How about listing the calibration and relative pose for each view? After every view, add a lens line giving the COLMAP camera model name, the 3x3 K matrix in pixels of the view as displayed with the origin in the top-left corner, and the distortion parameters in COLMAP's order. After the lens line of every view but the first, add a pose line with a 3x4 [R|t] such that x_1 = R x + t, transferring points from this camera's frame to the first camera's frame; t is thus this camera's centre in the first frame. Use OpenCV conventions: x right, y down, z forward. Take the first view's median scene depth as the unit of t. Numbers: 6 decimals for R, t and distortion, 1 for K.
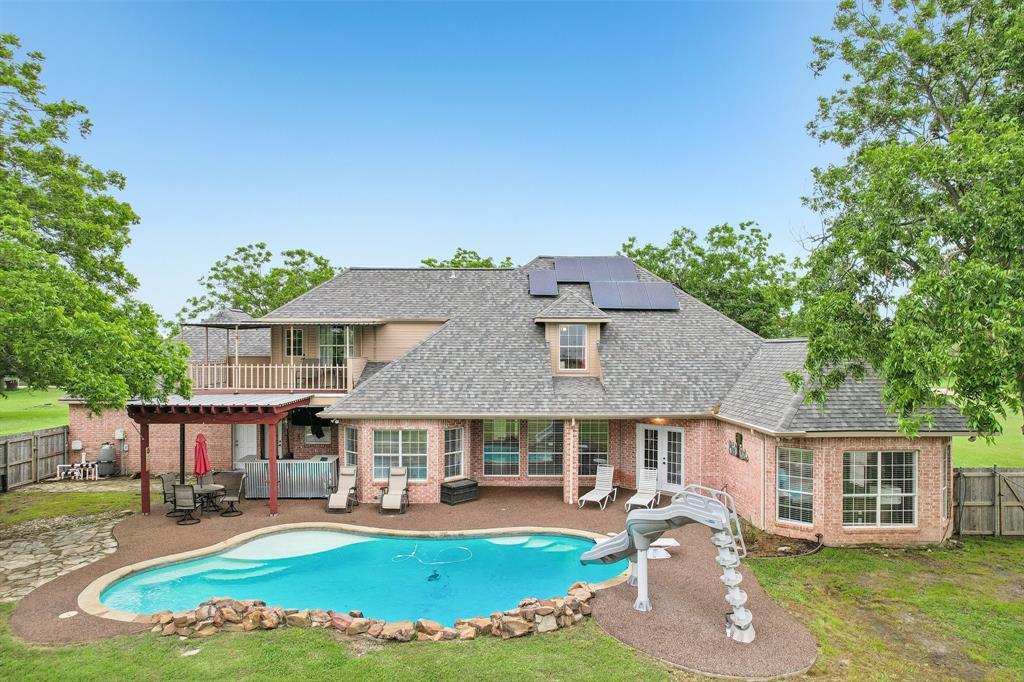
lens RADIAL K [[645.2, 0, 512.1], [0, 645.2, 349.1], [0, 0, 1]] dist [-0.009238, 0.013088]
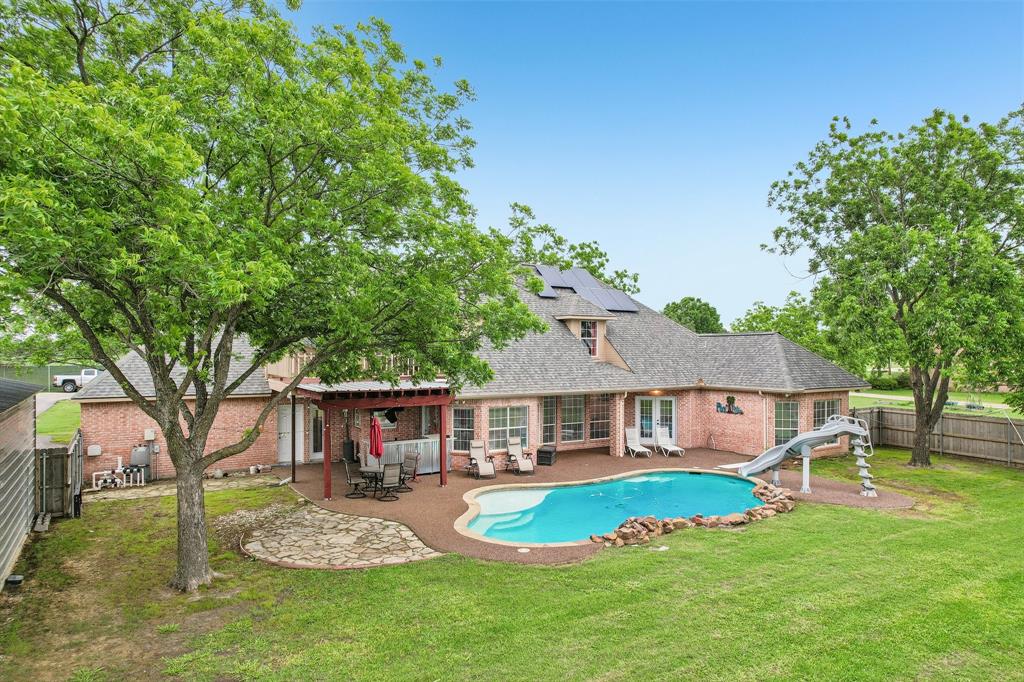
lens RADIAL K [[645.2, 0, 515.0], [0, 645.2, 339.3], [0, 0, 1]] dist [-0.009238, 0.013088]
pose [[0.857131, 0.006754, 0.515055, -0.801113], [-0.000711, 0.999929, -0.011928, 0.014970], [-0.515099, 0.009858, 0.857074, -0.027893]]
